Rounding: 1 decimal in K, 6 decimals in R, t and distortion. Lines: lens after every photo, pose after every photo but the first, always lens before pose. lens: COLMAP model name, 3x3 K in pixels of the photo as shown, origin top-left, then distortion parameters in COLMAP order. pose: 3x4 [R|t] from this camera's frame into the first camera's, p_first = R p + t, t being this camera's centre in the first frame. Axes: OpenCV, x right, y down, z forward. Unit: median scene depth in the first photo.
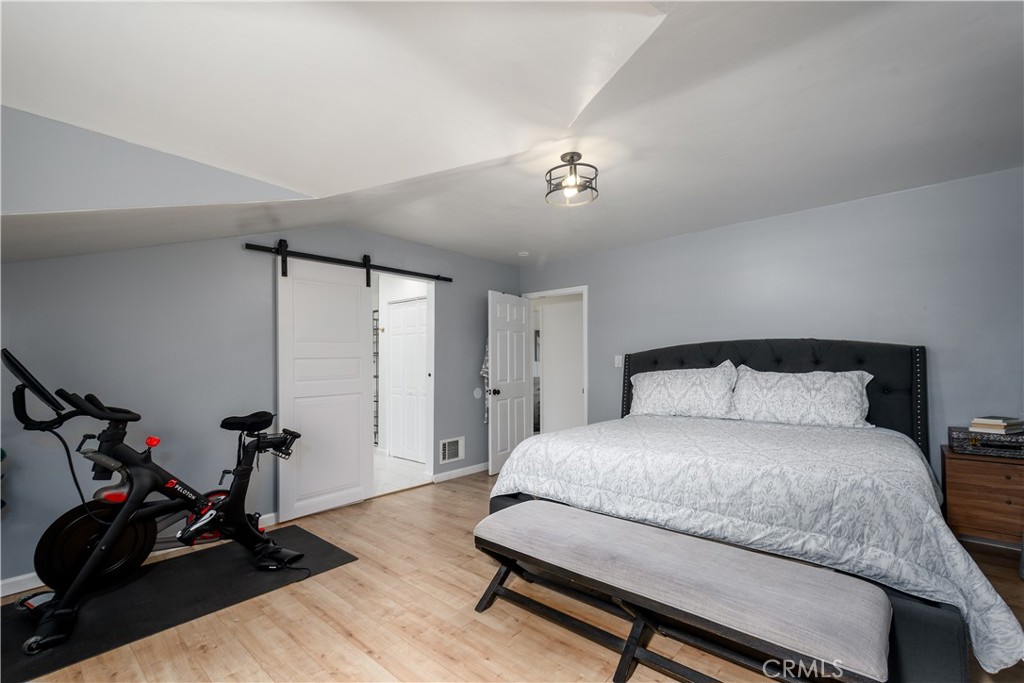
lens RADIAL K [[462.3, 0, 509.2], [0, 462.3, 361.9], [0, 0, 1]] dist [-0.004695, 0.000175]
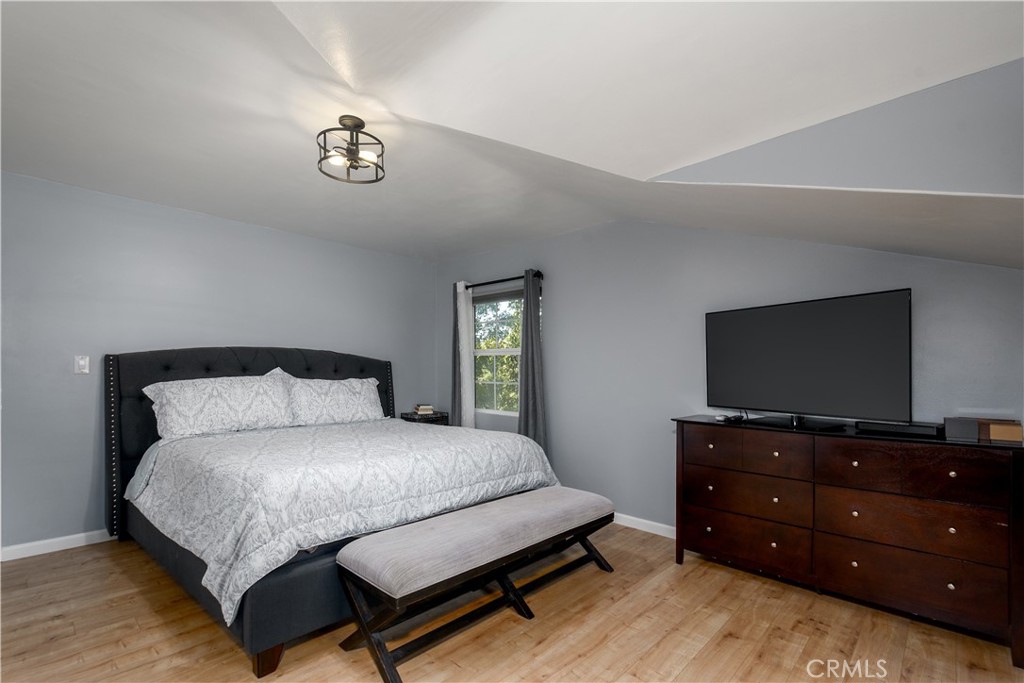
lens RADIAL K [[462.3, 0, 511.0], [0, 462.3, 376.8], [0, 0, 1]] dist [-0.004695, 0.000175]
pose [[0.013183, -0.000805, 0.999913, -0.684360], [-0.015137, 0.999885, 0.001004, 0.010489], [-0.999799, -0.015149, 0.013169, 0.675873]]
